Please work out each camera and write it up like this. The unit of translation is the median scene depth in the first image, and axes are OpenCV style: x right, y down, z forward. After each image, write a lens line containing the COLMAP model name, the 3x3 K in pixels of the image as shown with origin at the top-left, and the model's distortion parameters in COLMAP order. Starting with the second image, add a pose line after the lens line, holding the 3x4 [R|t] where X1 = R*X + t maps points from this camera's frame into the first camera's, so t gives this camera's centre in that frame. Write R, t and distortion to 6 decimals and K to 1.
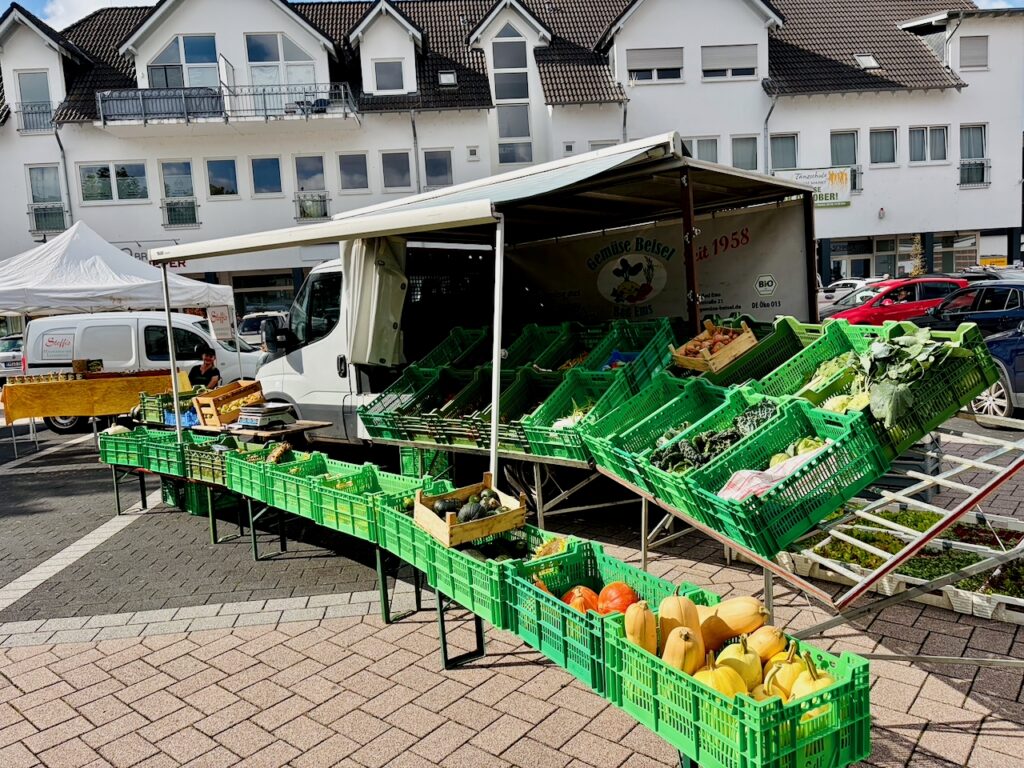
lens RADIAL K [[769.1, 0, 504.6], [0, 769.1, 387.3], [0, 0, 1]] dist [0.044146, -0.049057]
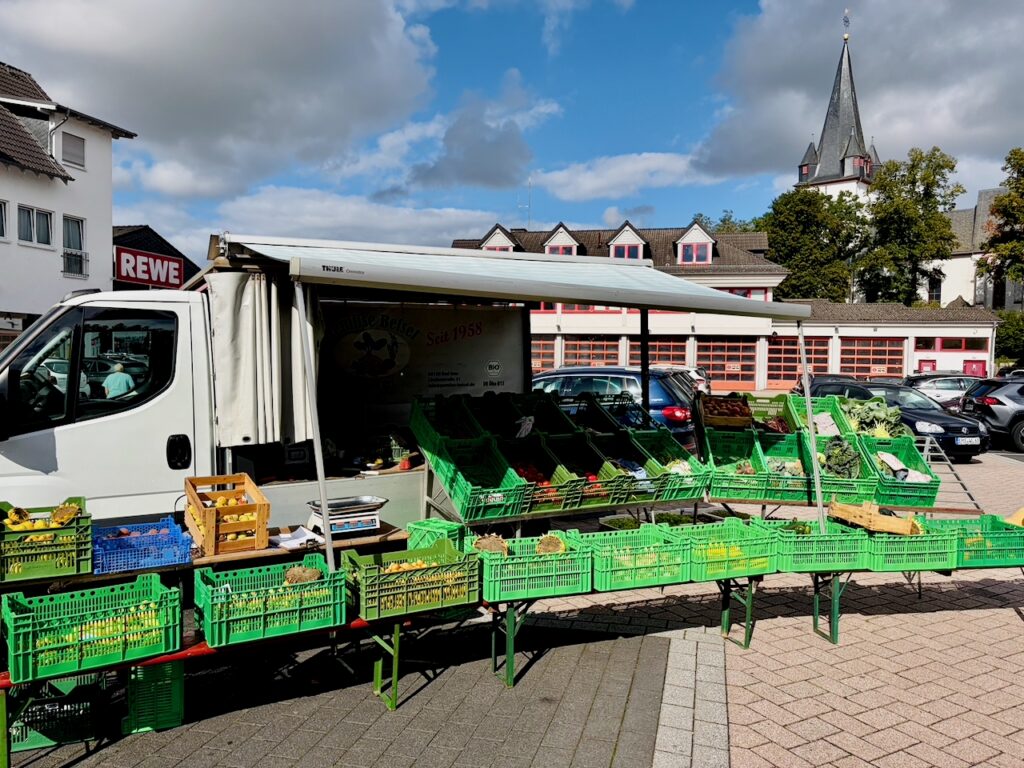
lens RADIAL K [[769.1, 0, 520.1], [0, 769.1, 385.1], [0, 0, 1]] dist [0.044146, -0.049057]
pose [[0.324198, 0.033913, 0.945381, -0.186883], [0.074827, 0.995307, -0.061364, -0.005302], [-0.943025, 0.090634, 0.320139, 0.123993]]
